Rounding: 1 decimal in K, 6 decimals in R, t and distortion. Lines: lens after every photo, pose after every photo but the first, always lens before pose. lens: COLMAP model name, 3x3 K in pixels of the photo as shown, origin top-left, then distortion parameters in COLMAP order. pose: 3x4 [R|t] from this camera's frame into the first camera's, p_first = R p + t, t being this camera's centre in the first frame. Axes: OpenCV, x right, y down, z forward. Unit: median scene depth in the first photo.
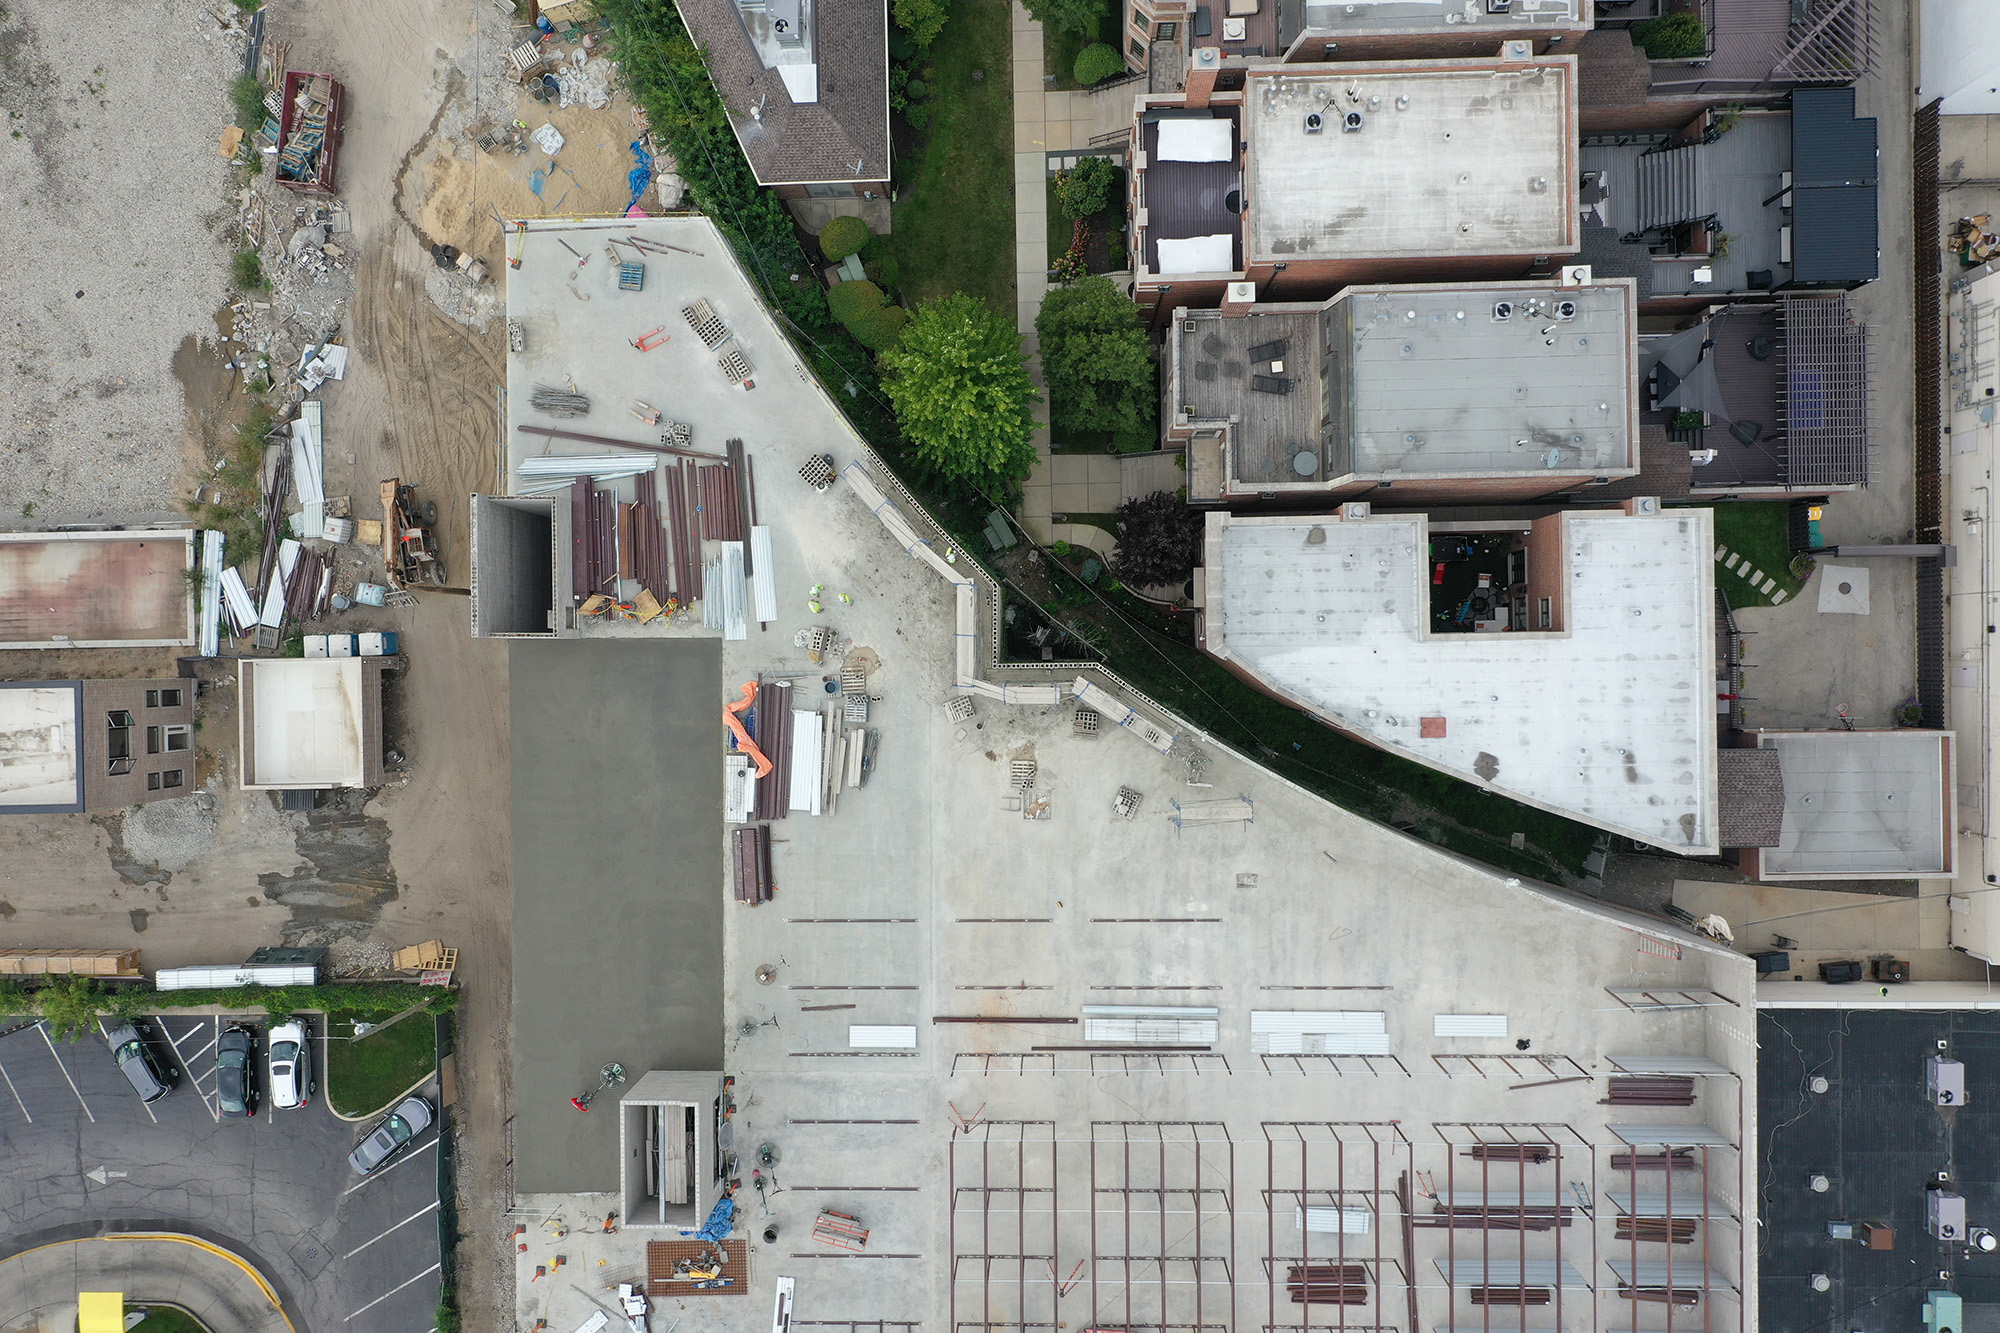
lens RADIAL K [[1586.2, 0, 990.1], [0, 1586.2, 660.7], [0, 0, 1]] dist [0.004716, 0.003664]
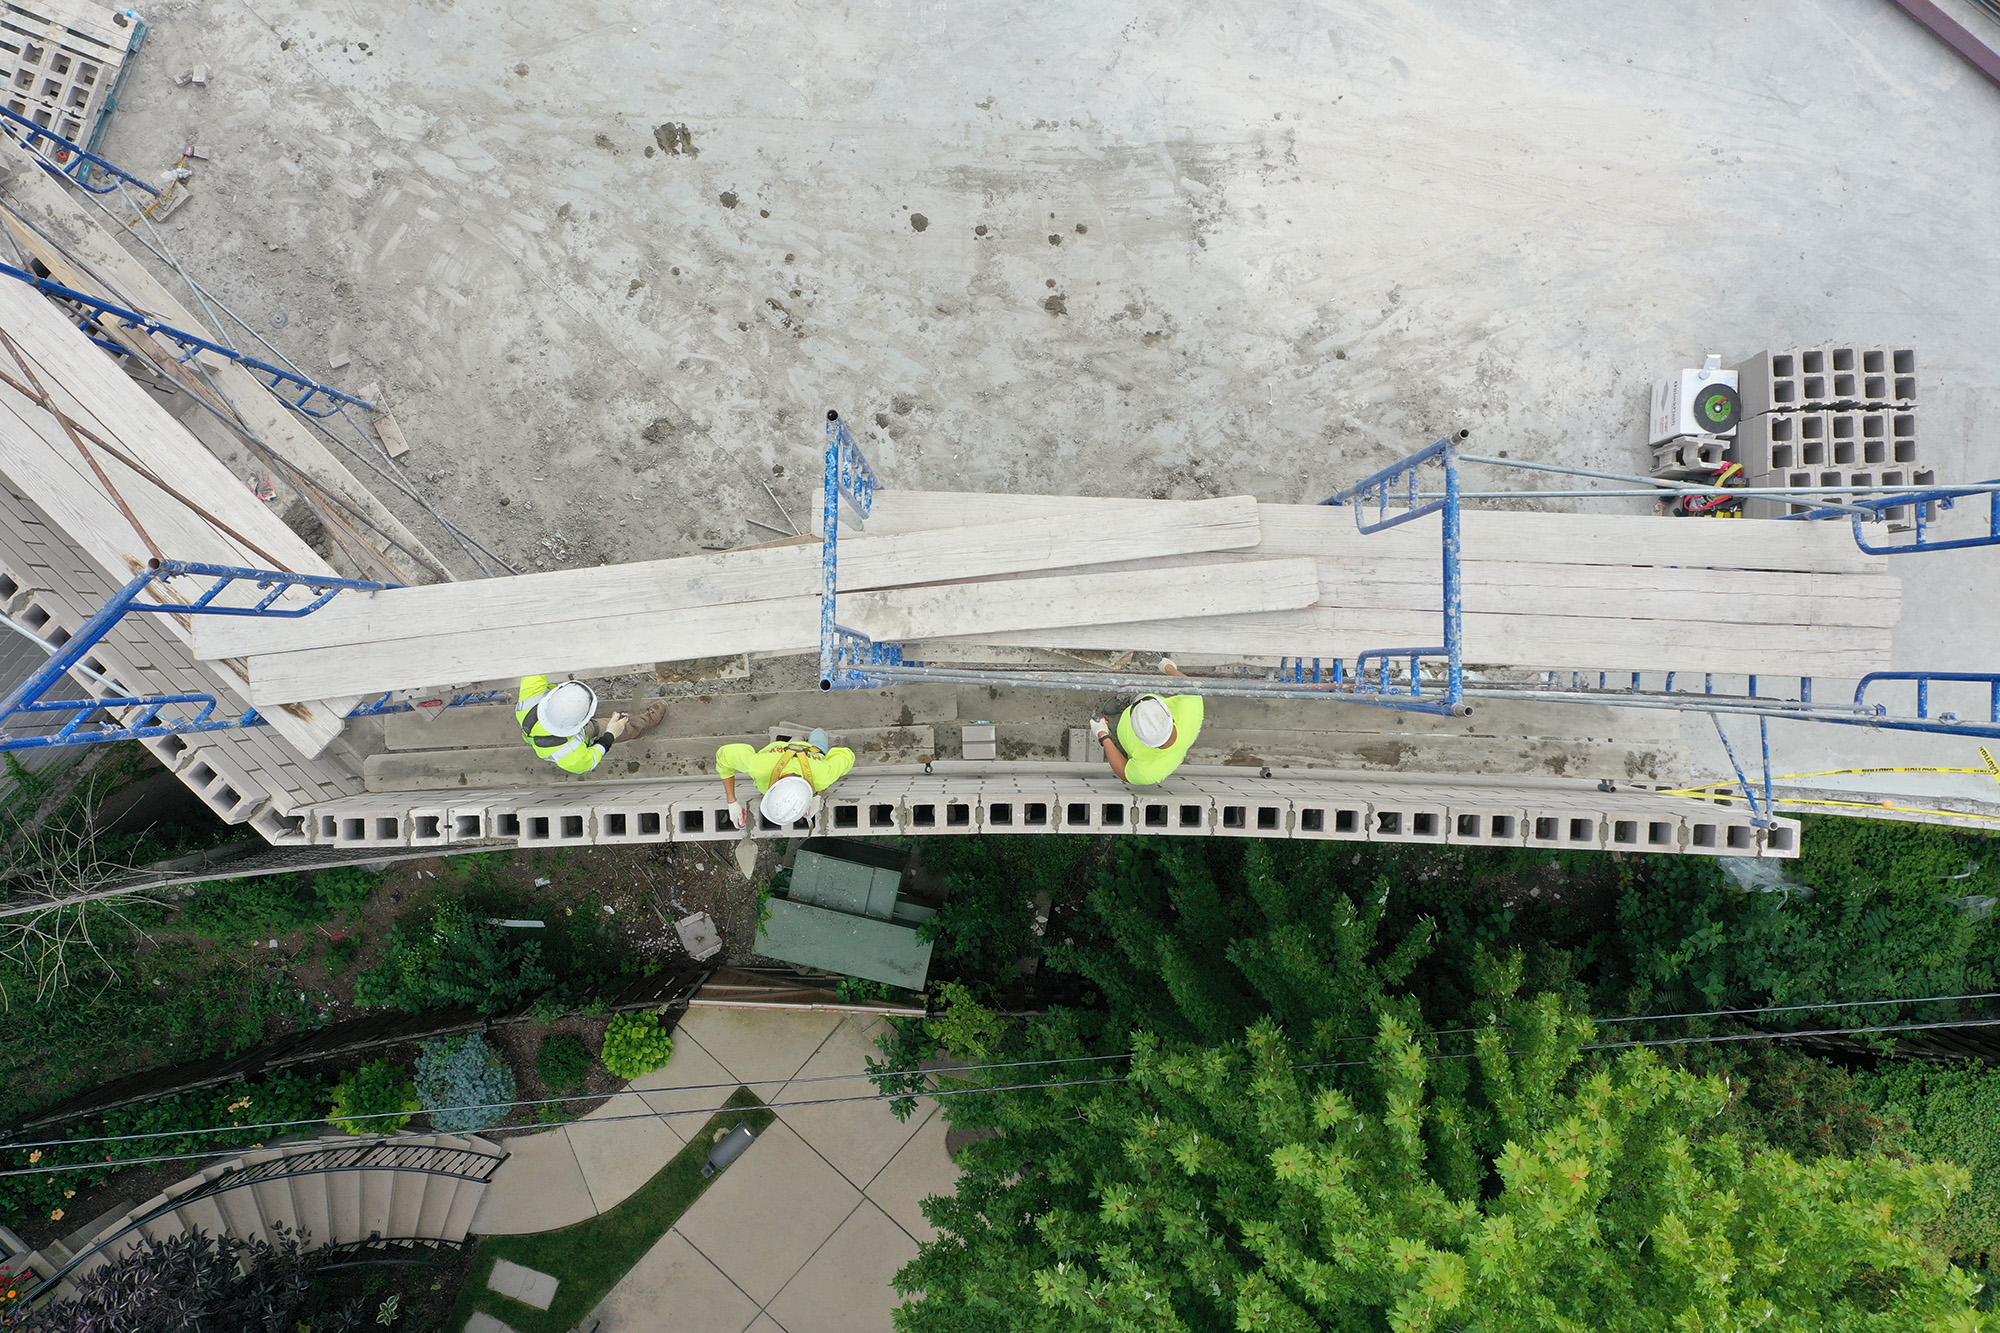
lens RADIAL K [[1575.6, 0, 990.6], [0, 1575.6, 662.6], [0, 0, 1]] dist [0.006029, -0.001960]
pose [[-0.685924, 0.726128, 0.047396, -0.049322], [-0.726755, -0.686875, 0.005490, -0.077624], [0.036542, -0.030680, 0.998861, 0.838820]]
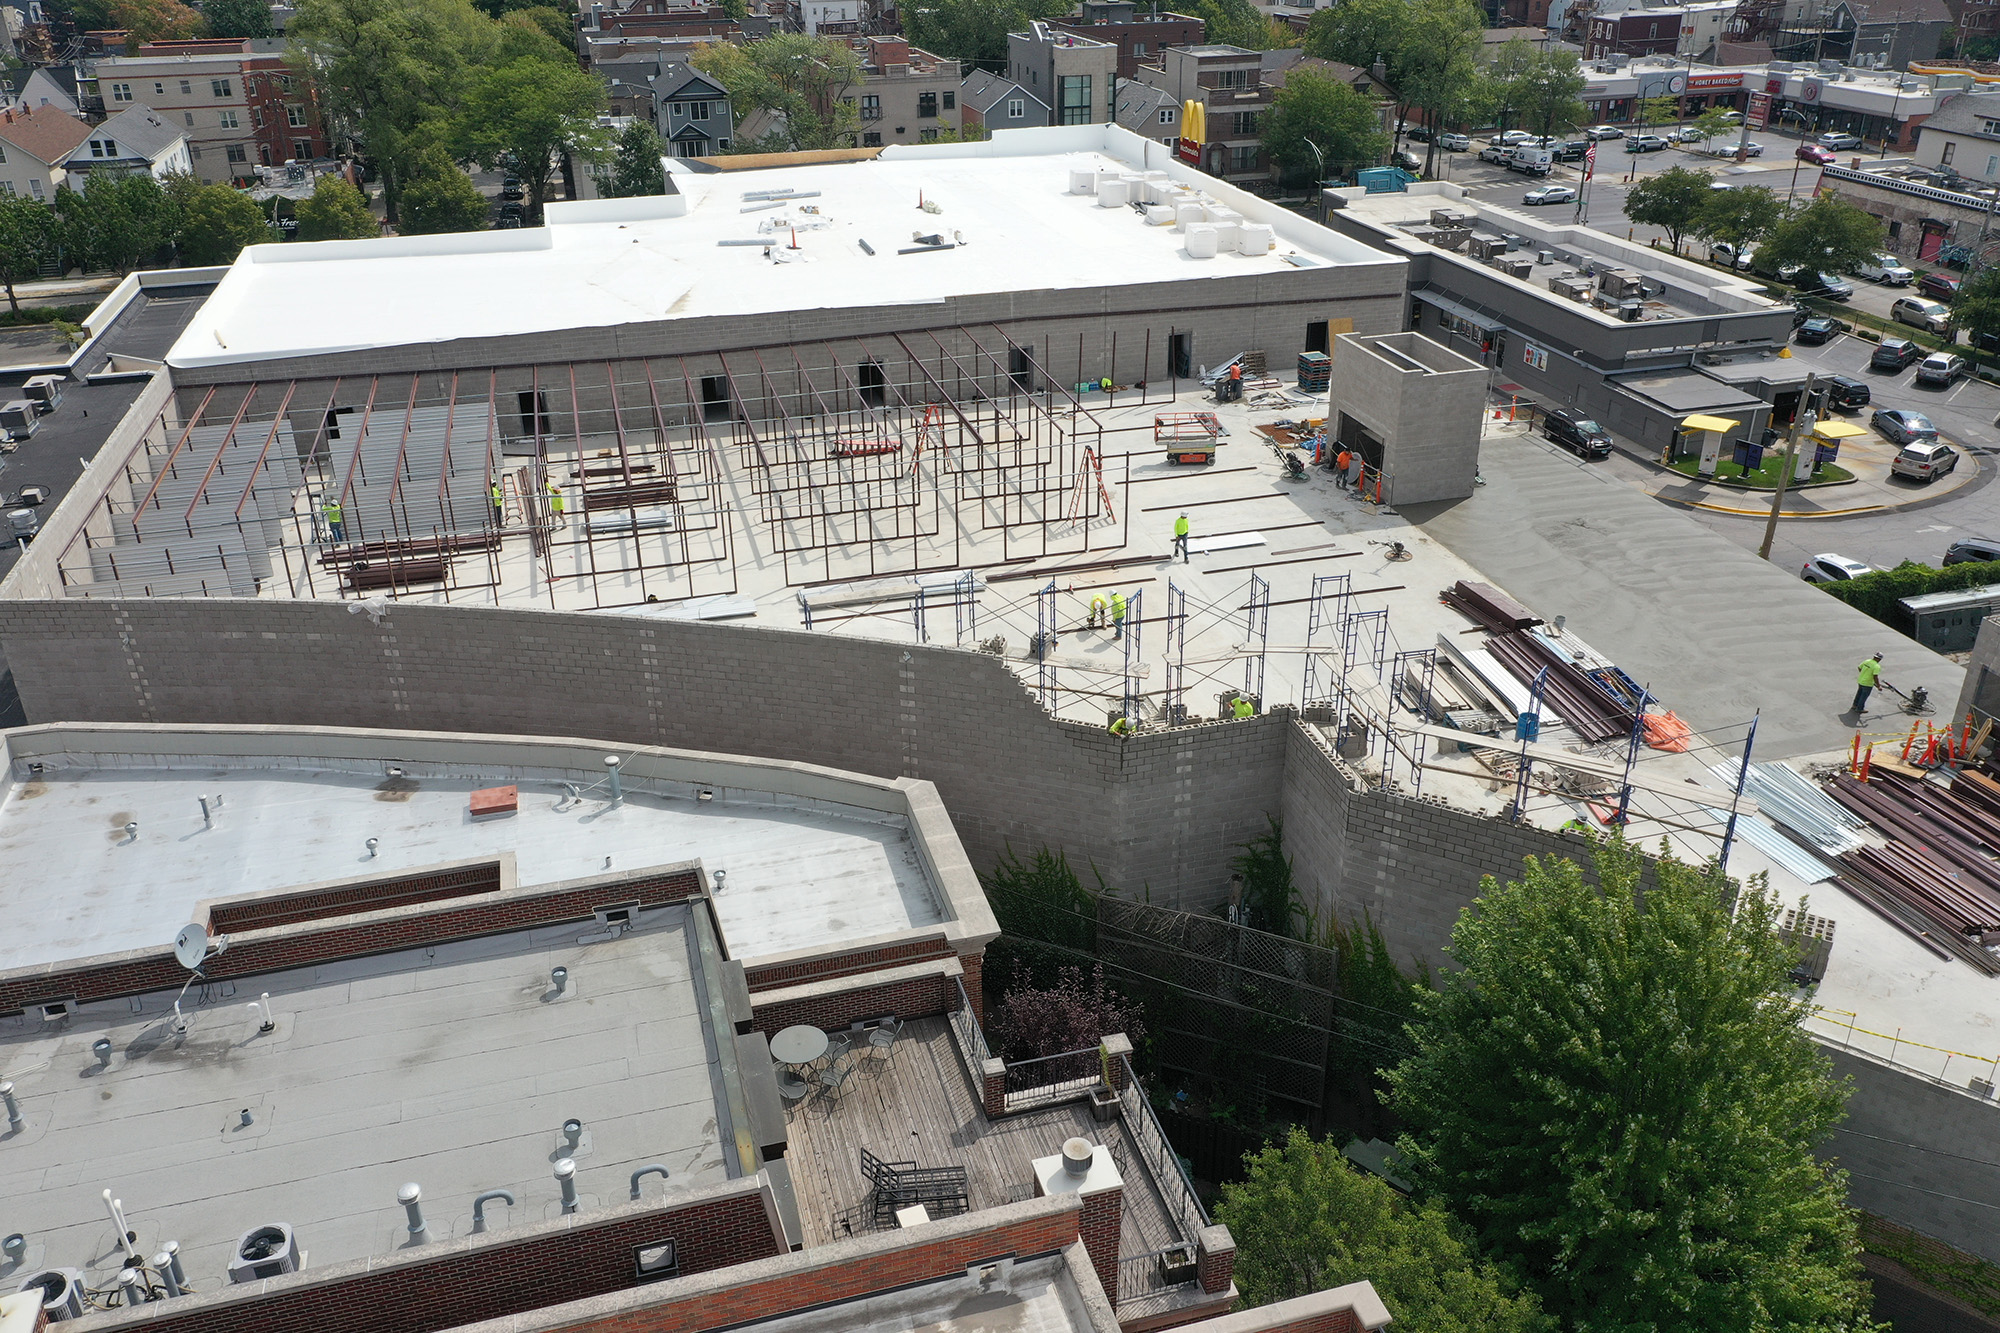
lens RADIAL K [[1586.2, 0, 990.1], [0, 1586.2, 660.7], [0, 0, 1]] dist [0.004716, 0.003664]
pose [[-0.966470, 0.162777, -0.198592, 0.205781], [-0.250888, -0.433913, 0.865318, -0.433267], [0.054682, 0.886128, 0.460203, 0.681757]]
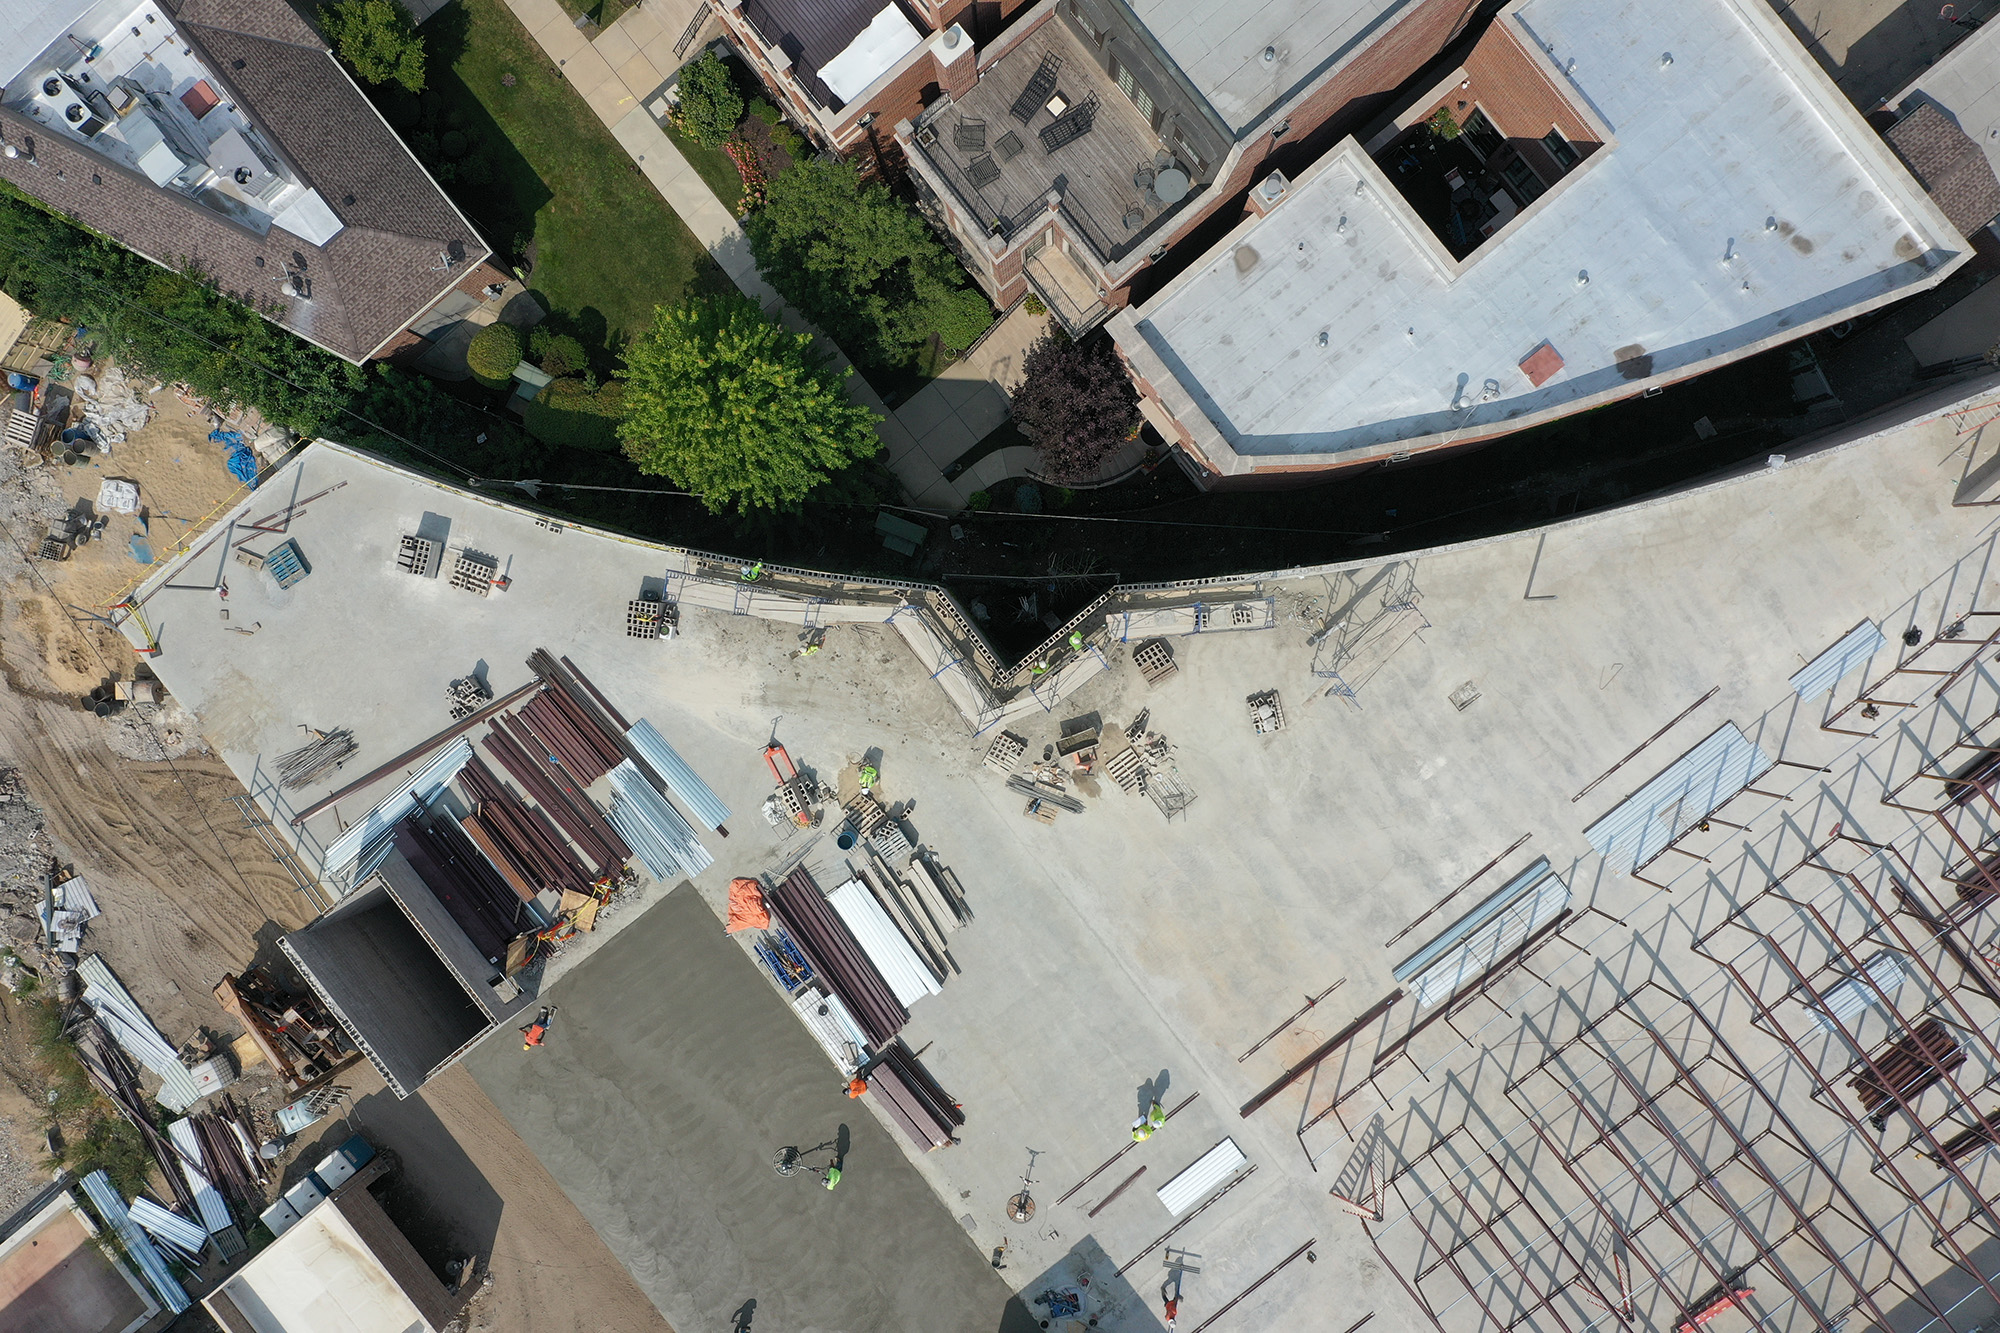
lens RADIAL K [[1586.2, 0, 990.1], [0, 1586.2, 660.7], [0, 0, 1]] dist [0.004716, 0.003664]
pose [[0.786007, -0.618210, -0.002968, 0.004206], [0.618045, 0.785892, -0.019822, 0.007261], [0.014587, 0.013746, 0.999799, 0.272403]]
